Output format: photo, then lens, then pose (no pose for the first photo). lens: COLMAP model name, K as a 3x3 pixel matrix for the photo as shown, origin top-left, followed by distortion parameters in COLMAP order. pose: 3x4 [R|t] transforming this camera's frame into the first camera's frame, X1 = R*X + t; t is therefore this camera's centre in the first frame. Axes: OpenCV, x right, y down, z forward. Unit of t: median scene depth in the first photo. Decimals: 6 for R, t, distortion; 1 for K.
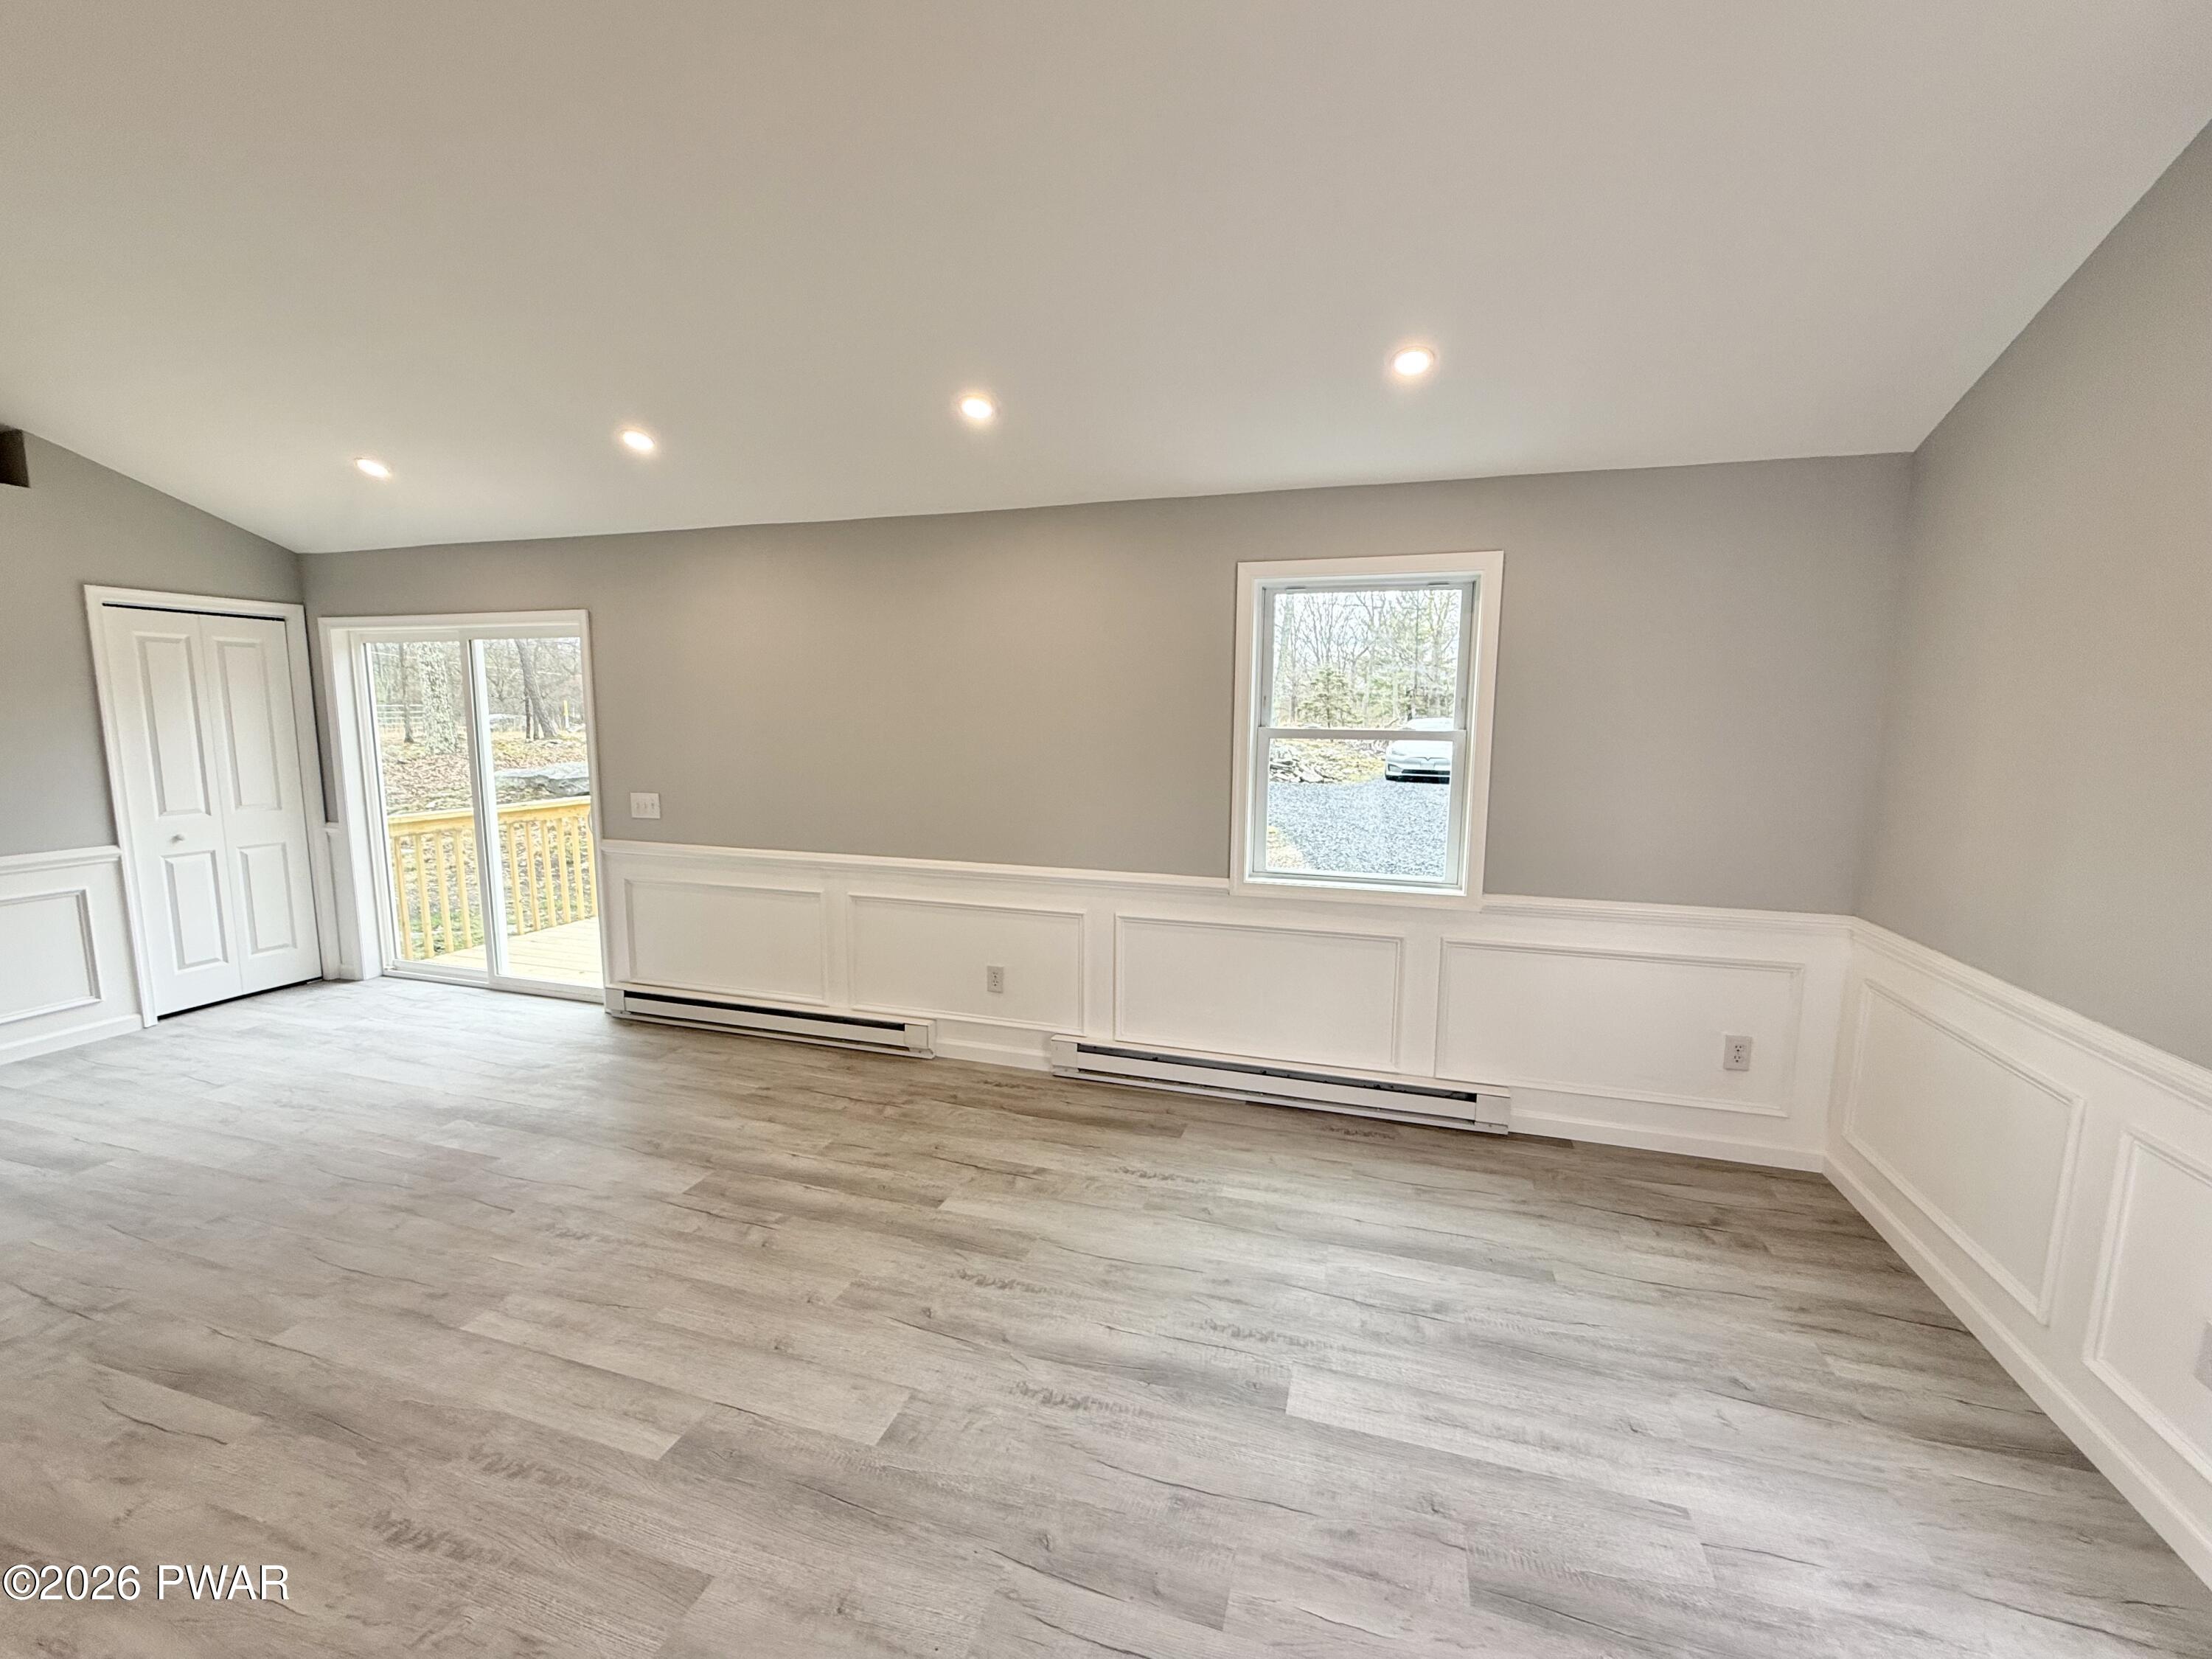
lens RADIAL K [[913.2, 0, 1116.1], [0, 913.2, 832.9], [0, 0, 1]] dist [0.002334, -0.000745]
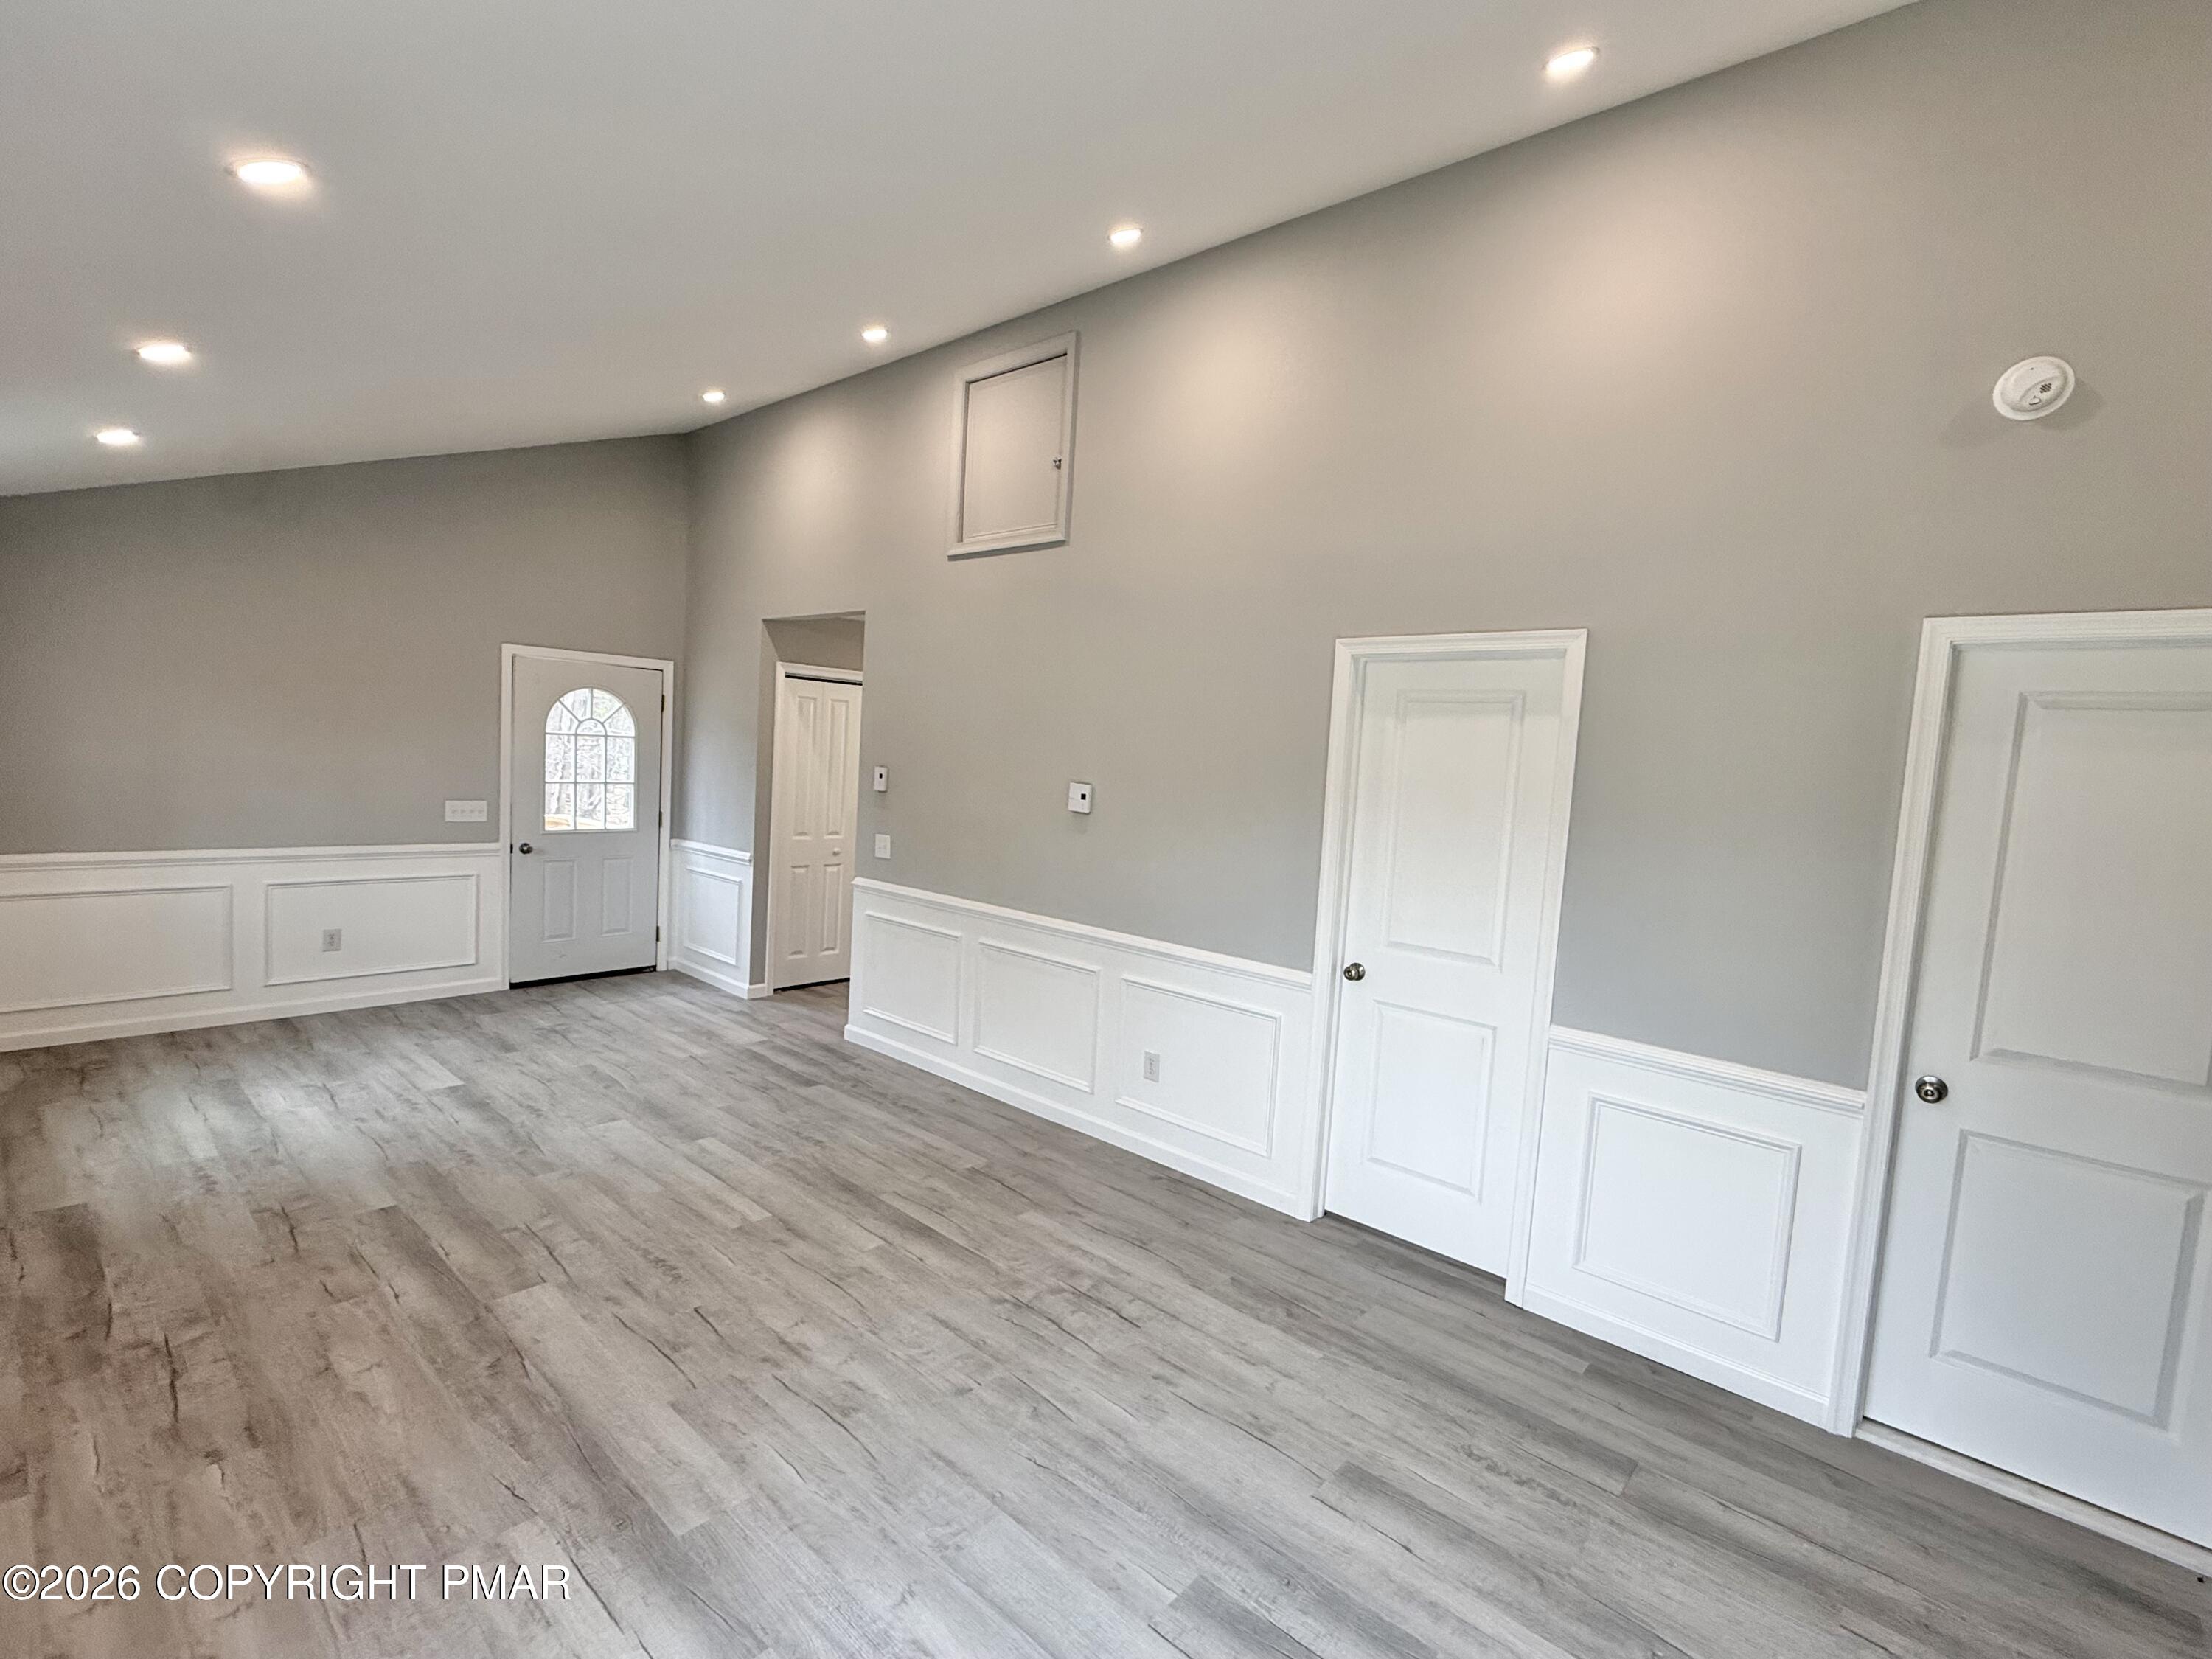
lens RADIAL K [[1018.7, 0, 1116.3], [0, 1018.7, 838.9], [0, 0, 1]] dist [0.013280, -0.000832]
pose [[-0.909262, -0.092943, 0.405715, -1.029184], [-0.007486, 0.978244, 0.207323, -0.191777], [-0.416157, 0.185474, -0.890176, 1.199345]]
